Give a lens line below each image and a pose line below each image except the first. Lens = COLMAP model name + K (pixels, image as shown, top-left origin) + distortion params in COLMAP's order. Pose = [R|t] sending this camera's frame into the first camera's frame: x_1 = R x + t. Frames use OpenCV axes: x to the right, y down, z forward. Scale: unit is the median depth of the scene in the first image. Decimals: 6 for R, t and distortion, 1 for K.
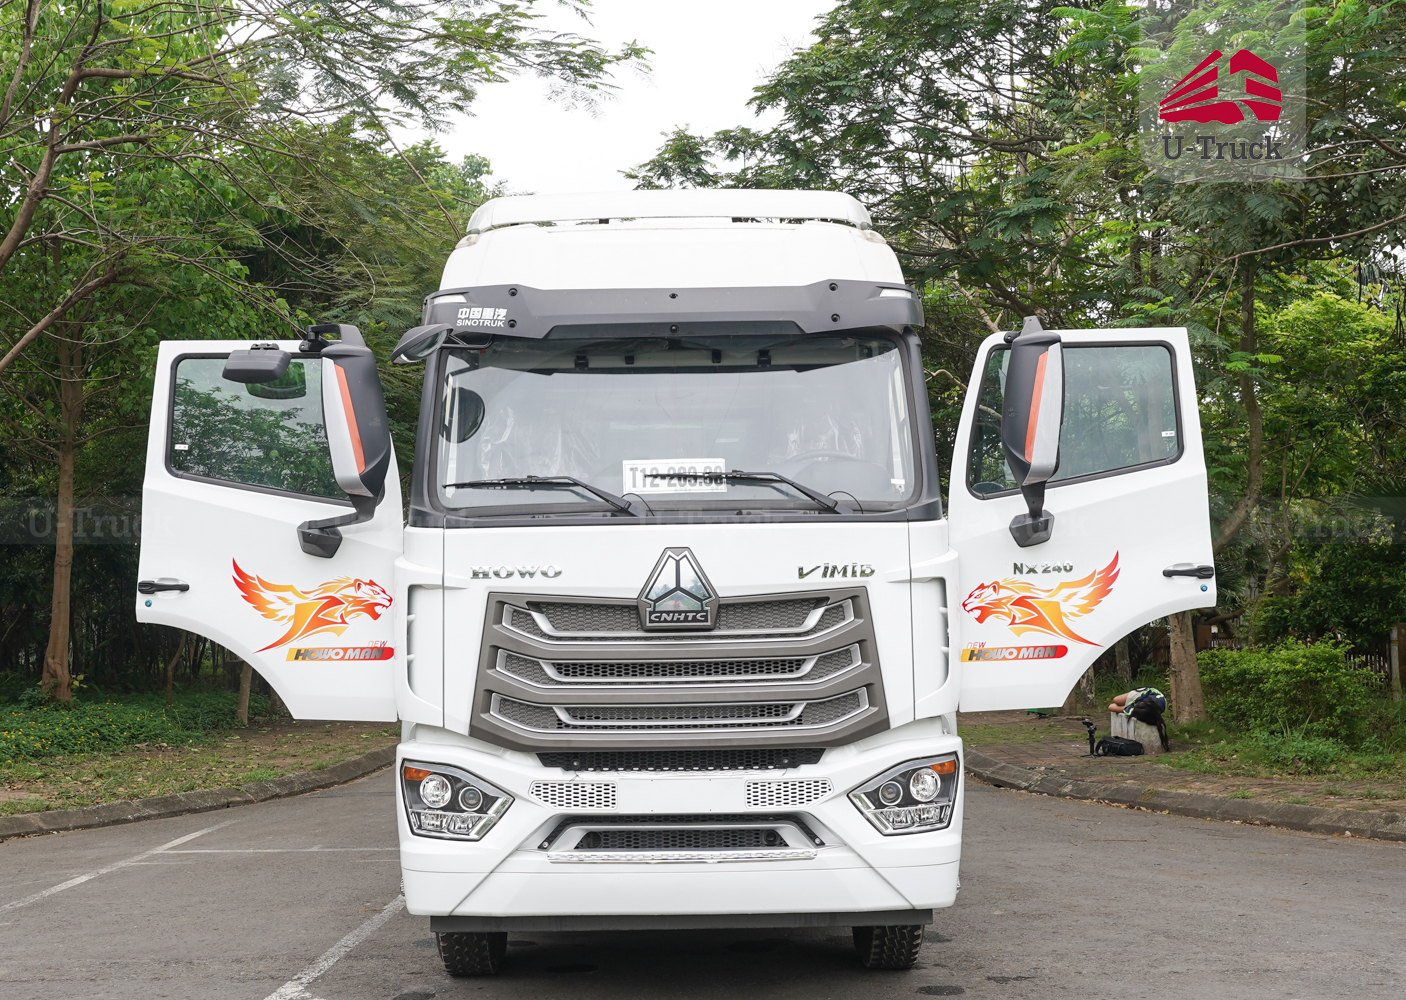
lens RADIAL K [[1769.2, 0, 703.0], [0, 1769.2, 500.0], [0, 0, 1]] dist [-0.028211, 0.092654]
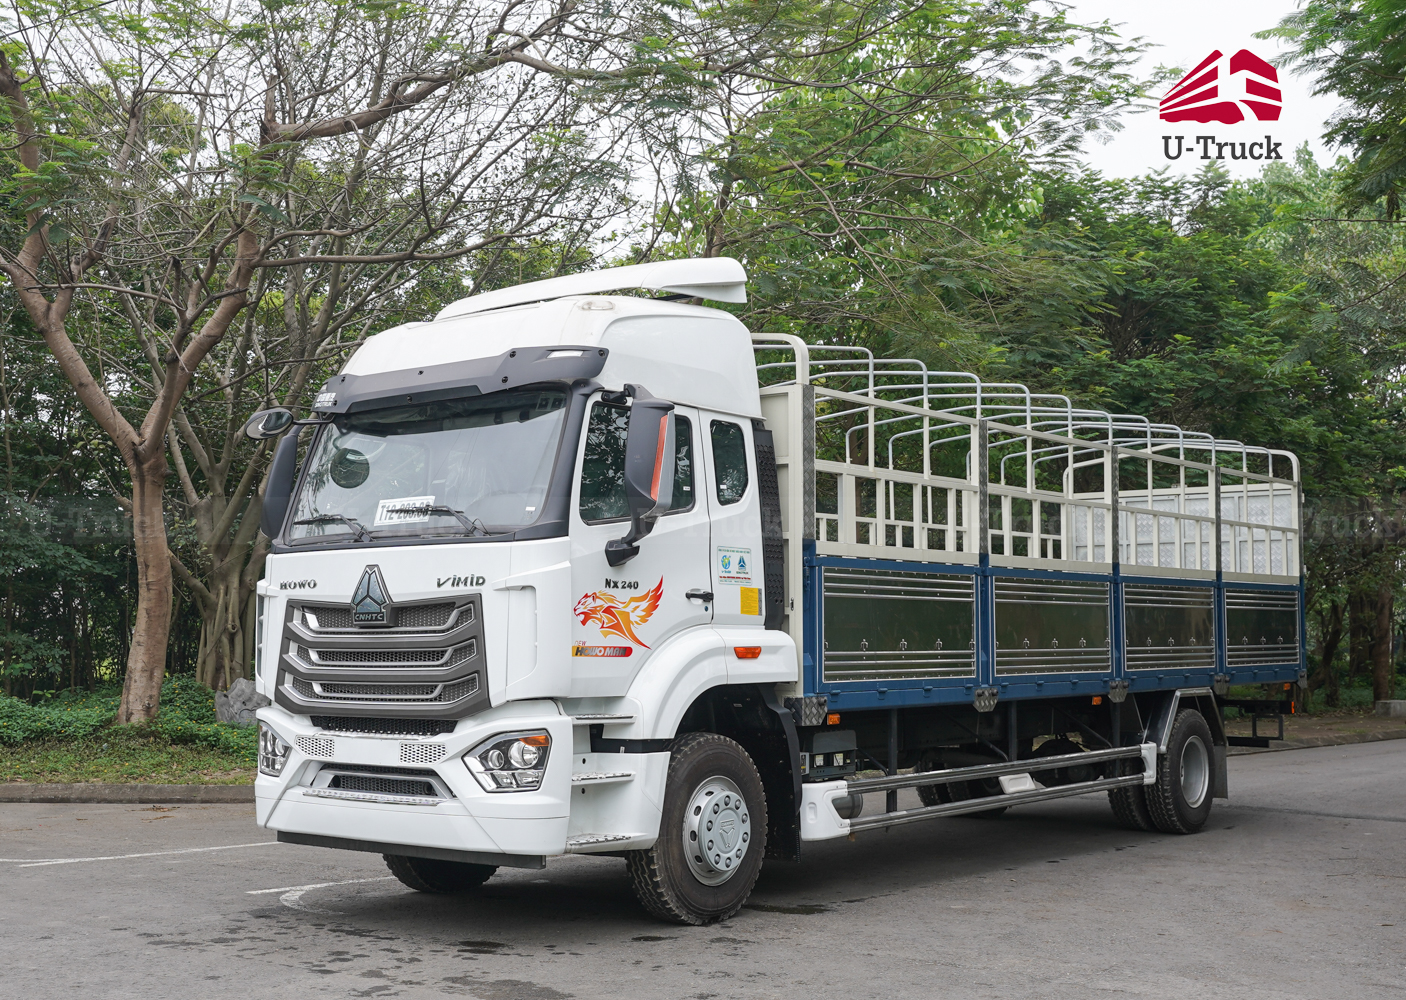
lens RADIAL K [[1769.1, 0, 703.0], [0, 1769.1, 500.0], [0, 0, 1]] dist [-0.012120, 0.012904]
pose [[0.779523, -0.038034, -0.625218, 0.987875], [0.028905, 0.999276, -0.024750, 0.017671], [0.625706, 0.001221, 0.780058, 0.113631]]
